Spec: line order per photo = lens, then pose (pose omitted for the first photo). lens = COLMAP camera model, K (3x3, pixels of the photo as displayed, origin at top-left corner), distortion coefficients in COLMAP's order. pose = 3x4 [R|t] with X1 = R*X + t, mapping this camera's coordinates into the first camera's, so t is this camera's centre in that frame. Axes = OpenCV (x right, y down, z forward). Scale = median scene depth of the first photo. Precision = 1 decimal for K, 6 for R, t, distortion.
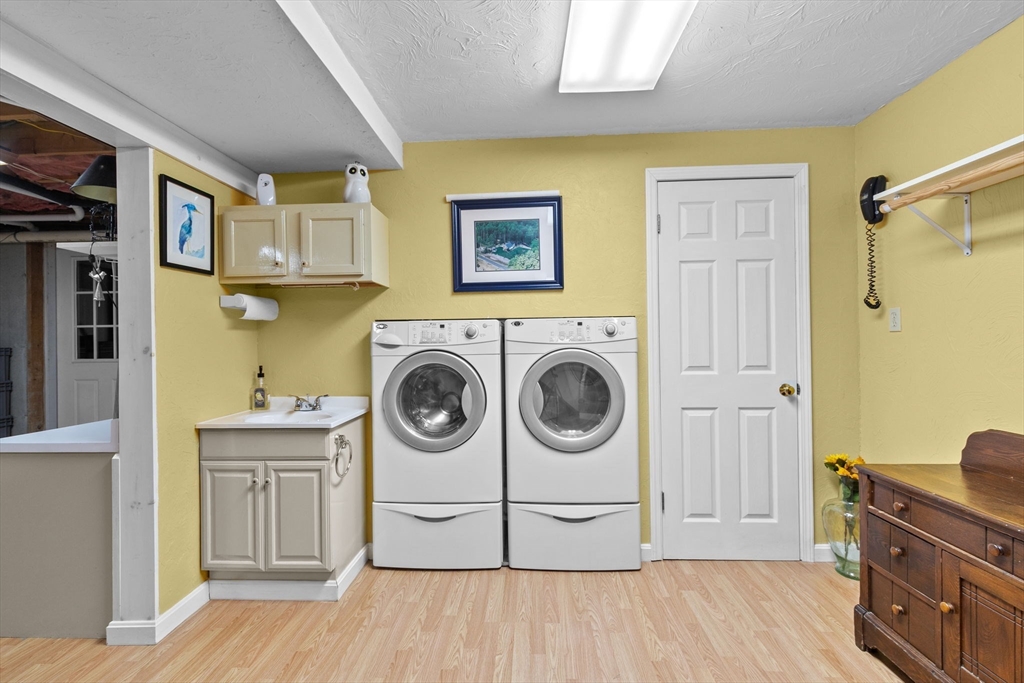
lens RADIAL K [[457.8, 0, 508.8], [0, 457.8, 340.9], [0, 0, 1]] dist [0.002133, -0.000407]
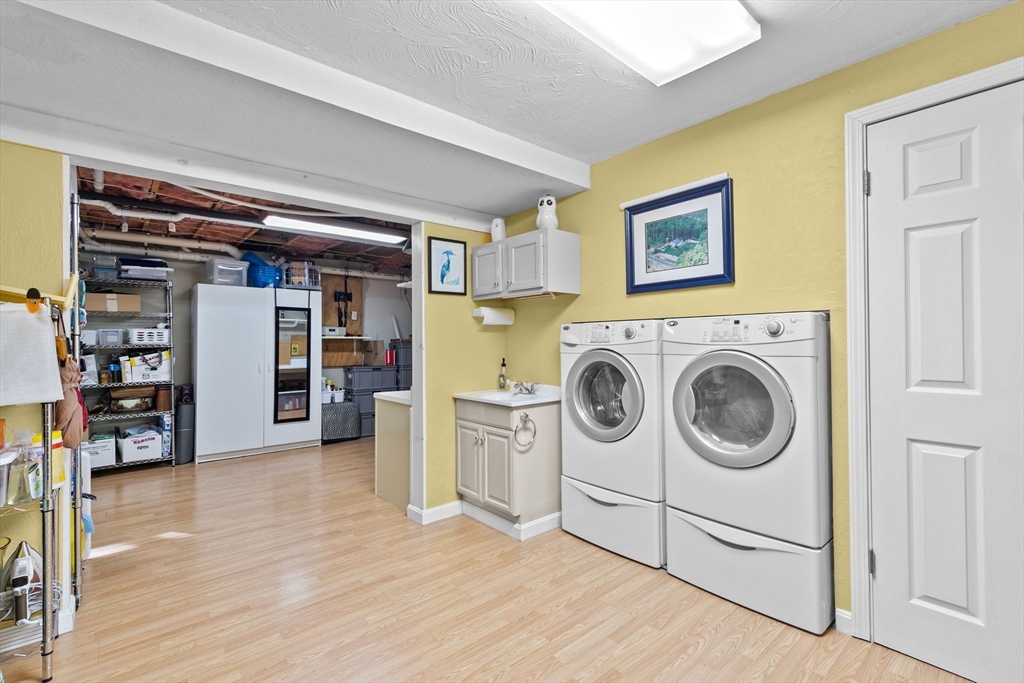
lens RADIAL K [[457.8, 0, 507.8], [0, 457.8, 339.6], [0, 0, 1]] dist [0.002133, -0.000407]
pose [[0.686143, 0.004621, -0.727452, 0.487283], [-0.001762, 0.999987, 0.004689, -0.007134], [0.727465, -0.001935, 0.686143, 0.079080]]
